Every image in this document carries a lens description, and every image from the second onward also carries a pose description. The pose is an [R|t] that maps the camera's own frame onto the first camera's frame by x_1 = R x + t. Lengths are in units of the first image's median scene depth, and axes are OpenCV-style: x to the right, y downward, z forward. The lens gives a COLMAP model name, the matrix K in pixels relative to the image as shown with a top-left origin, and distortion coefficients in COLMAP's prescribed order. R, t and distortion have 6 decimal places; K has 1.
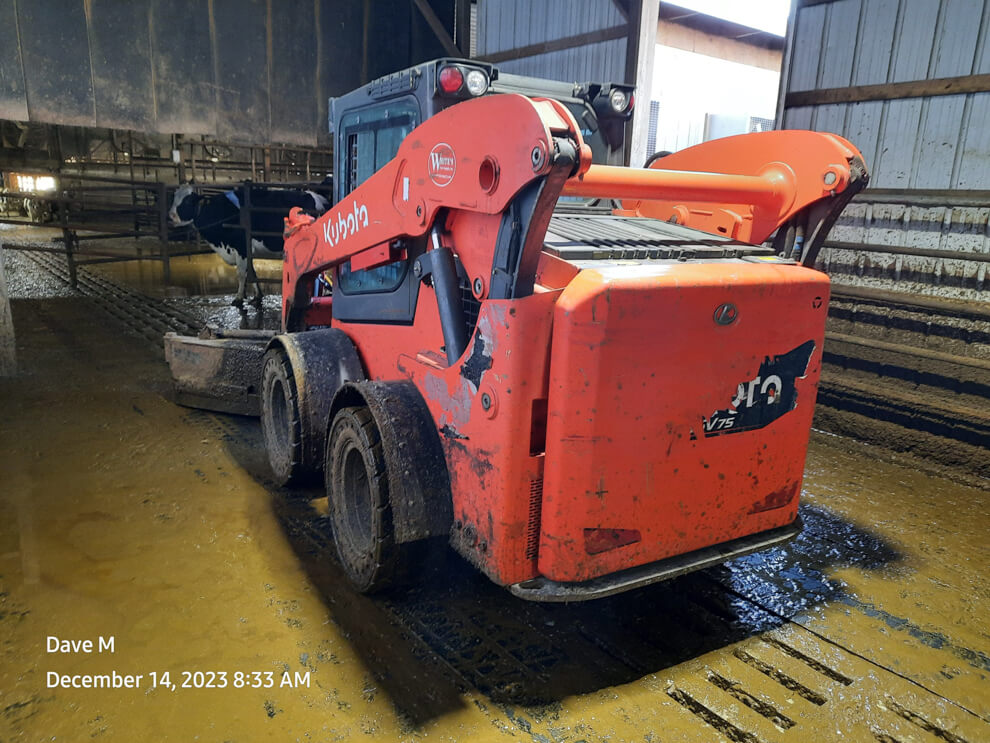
lens RADIAL K [[732.6, 0, 493.6], [0, 732.6, 372.9], [0, 0, 1]] dist [0.052843, -0.027871]
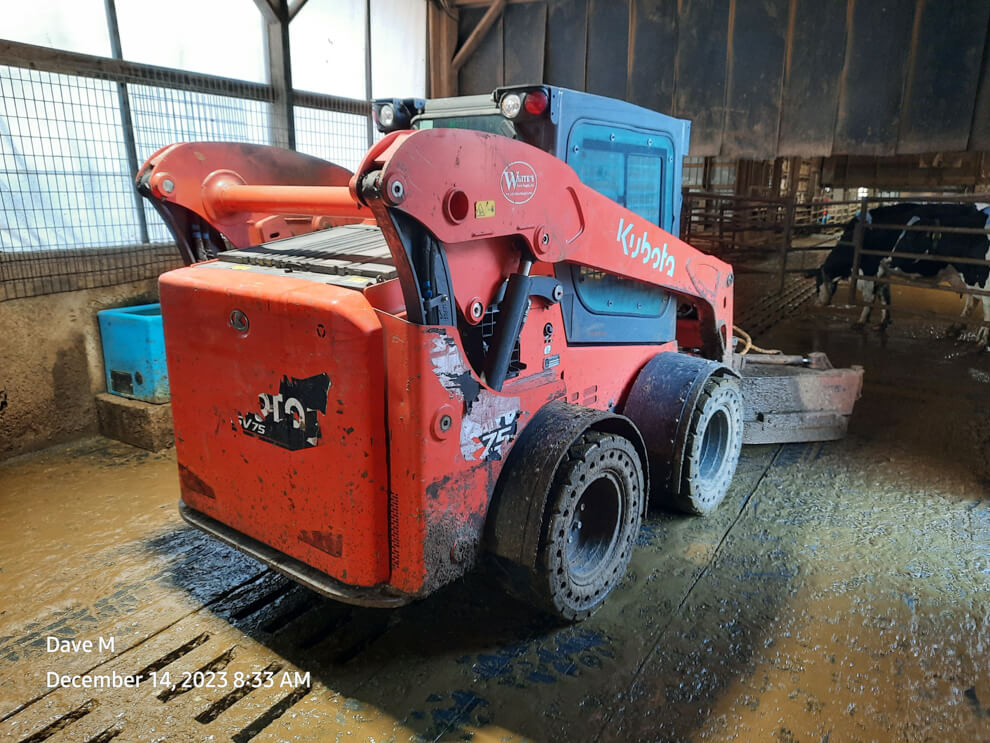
lens RADIAL K [[732.6, 0, 495.9], [0, 732.6, 371.8], [0, 0, 1]] dist [0.052843, -0.027871]
pose [[0.374175, 0.190881, -0.907501, 0.923352], [-0.211846, 0.970305, 0.116744, -0.135828], [0.902837, 0.148567, 0.403501, 0.587597]]
